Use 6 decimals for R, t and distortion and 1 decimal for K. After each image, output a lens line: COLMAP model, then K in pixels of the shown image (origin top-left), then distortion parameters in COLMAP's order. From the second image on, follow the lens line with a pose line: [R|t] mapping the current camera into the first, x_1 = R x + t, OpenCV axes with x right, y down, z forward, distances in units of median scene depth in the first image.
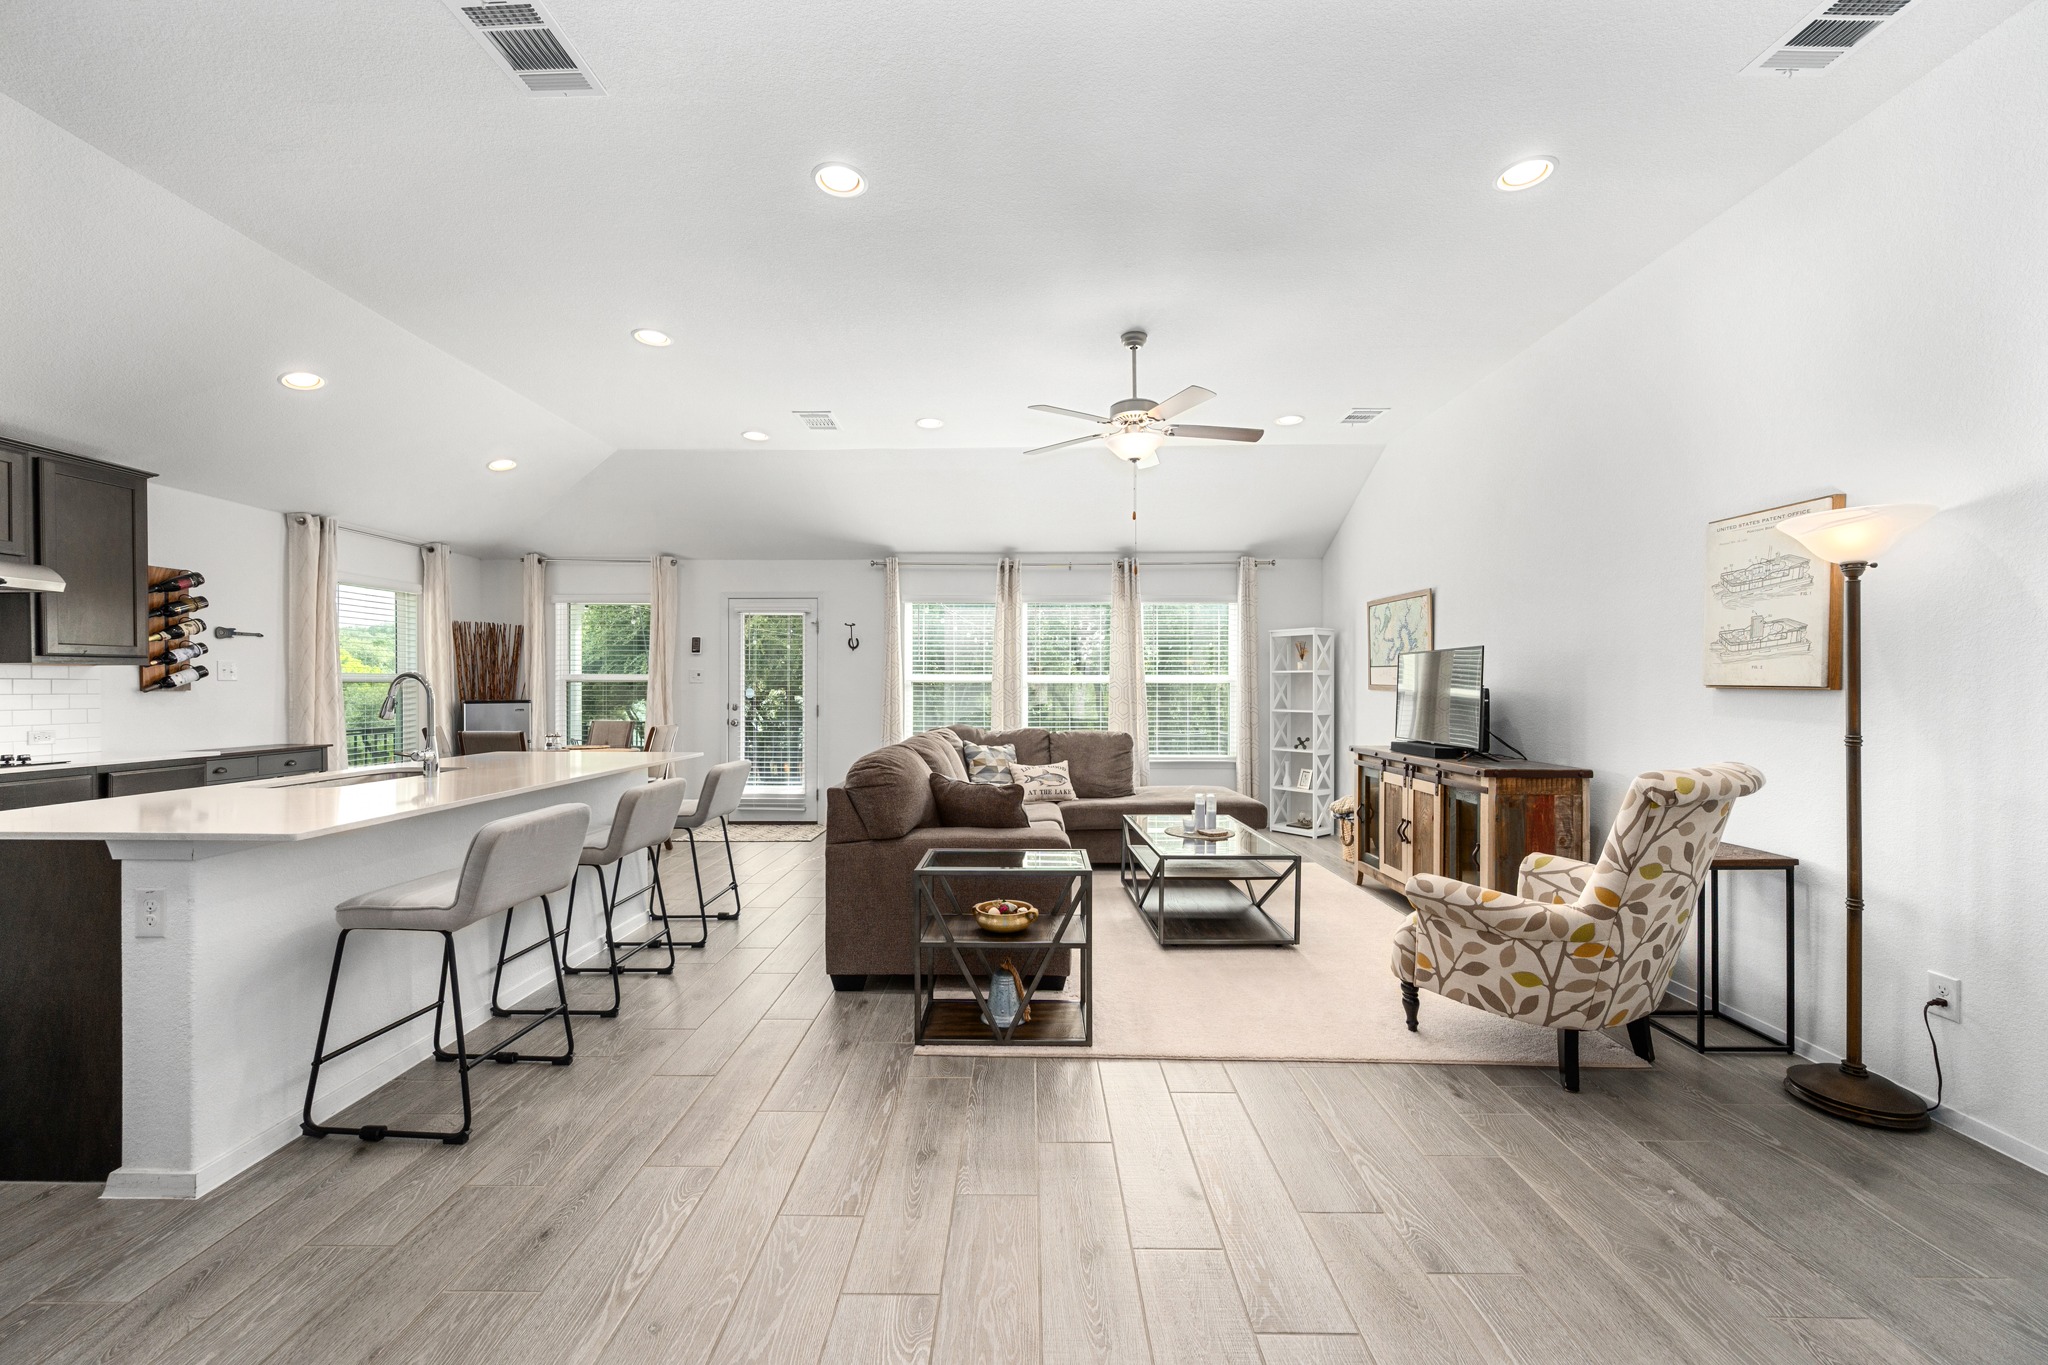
lens RADIAL K [[808.7, 0, 1022.5], [0, 808.7, 684.6], [0, 0, 1]] dist [-0.007092, 0.001442]
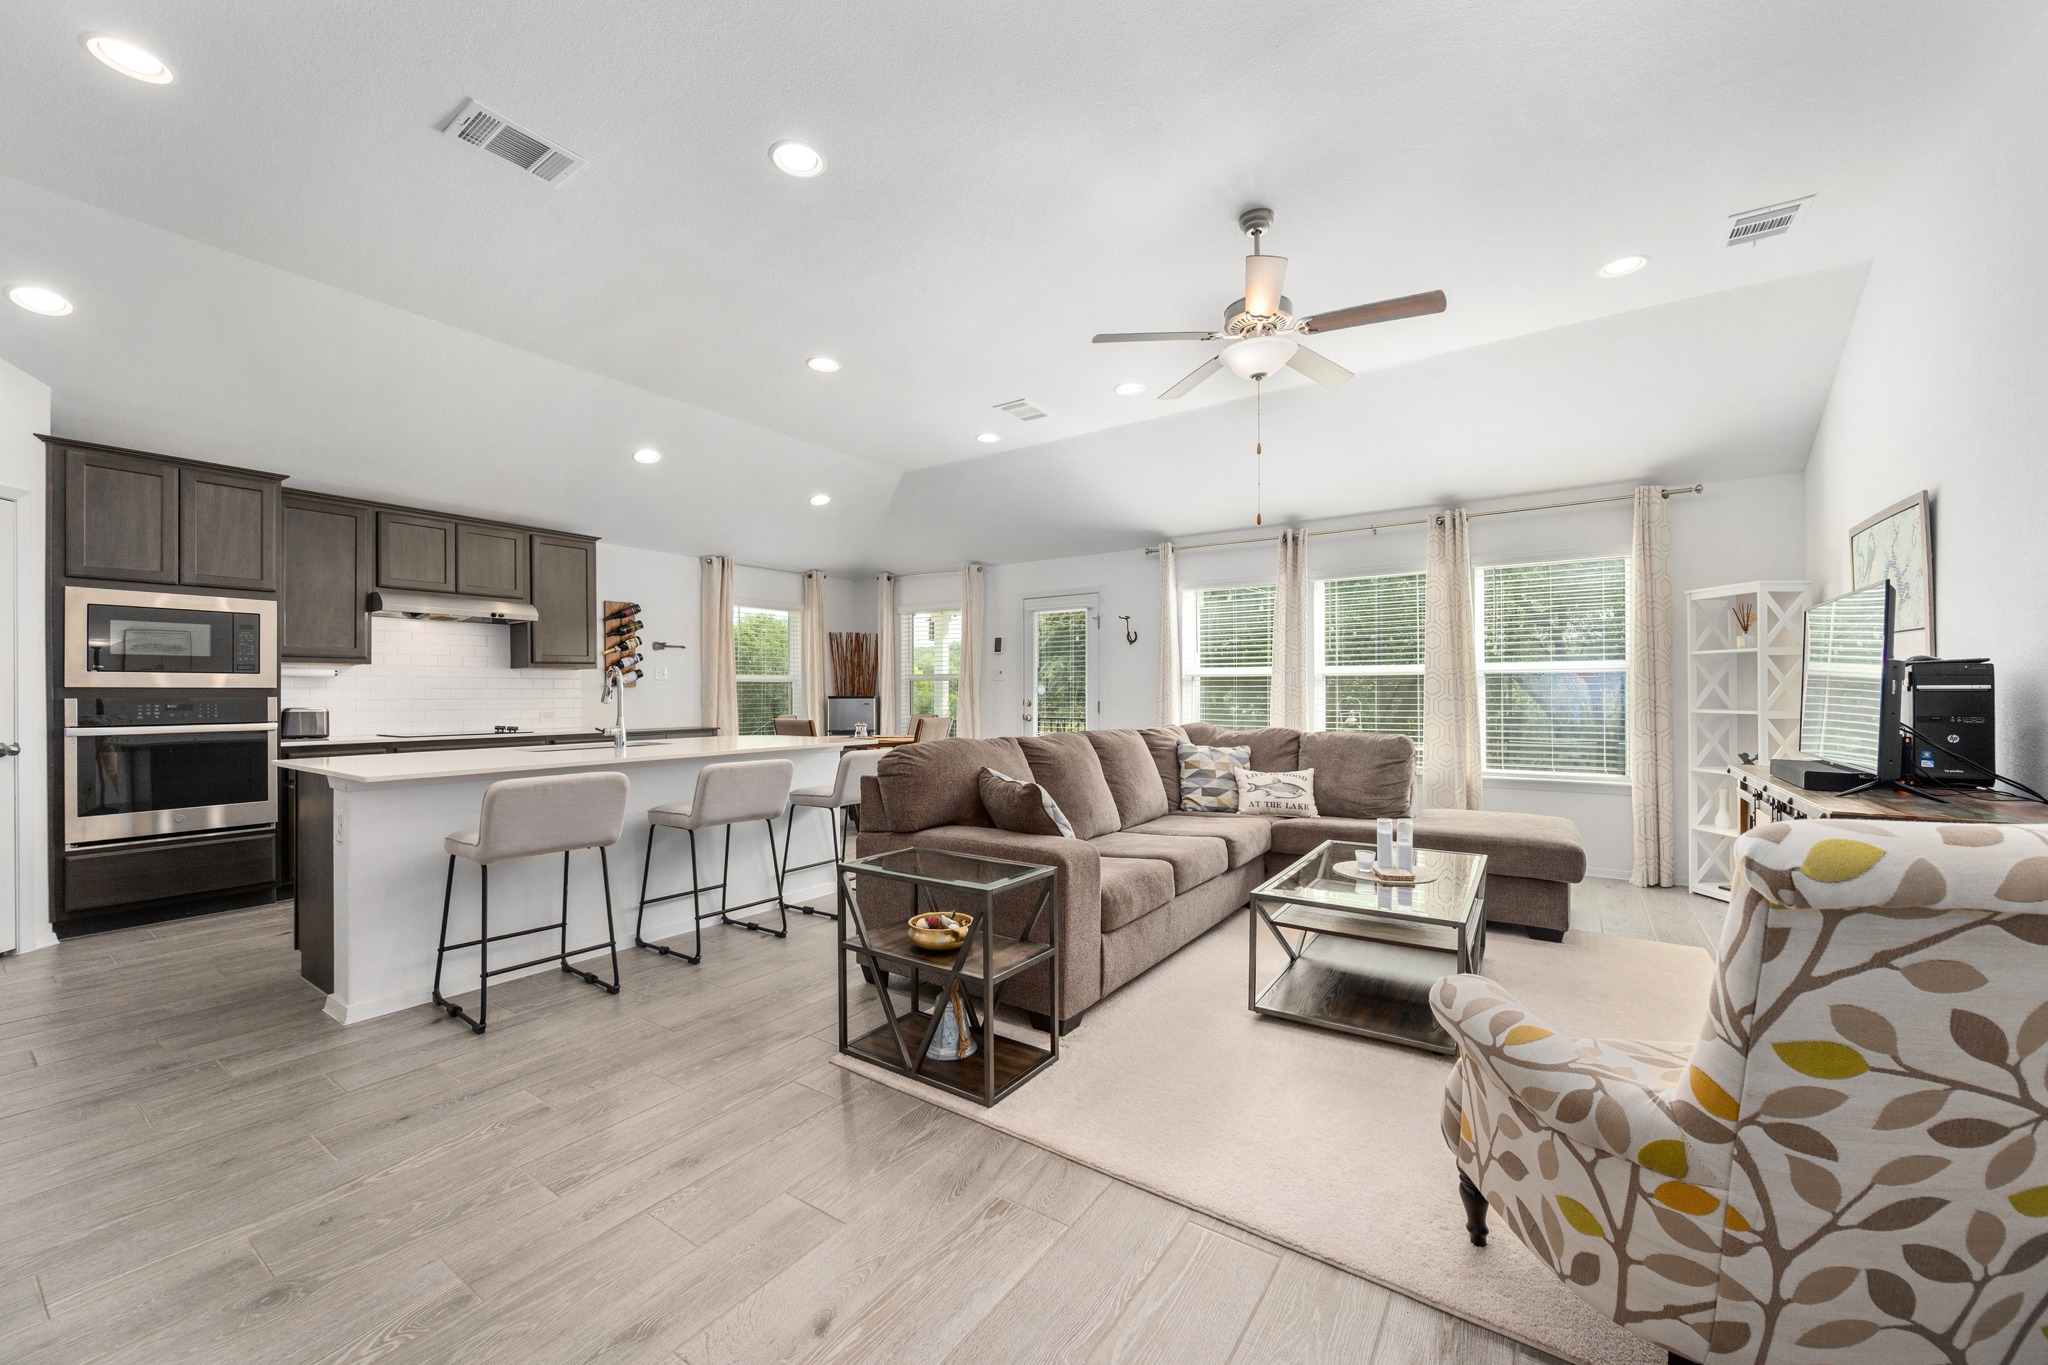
lens RADIAL K [[808.7, 0, 1016.4], [0, 808.7, 686.8], [0, 0, 1]] dist [-0.007092, 0.001442]
pose [[0.823602, -0.007241, -0.567121, 0.412097], [0.005489, 0.999973, -0.004796, 0.022013], [0.567141, 0.000837, 0.823620, 0.253095]]
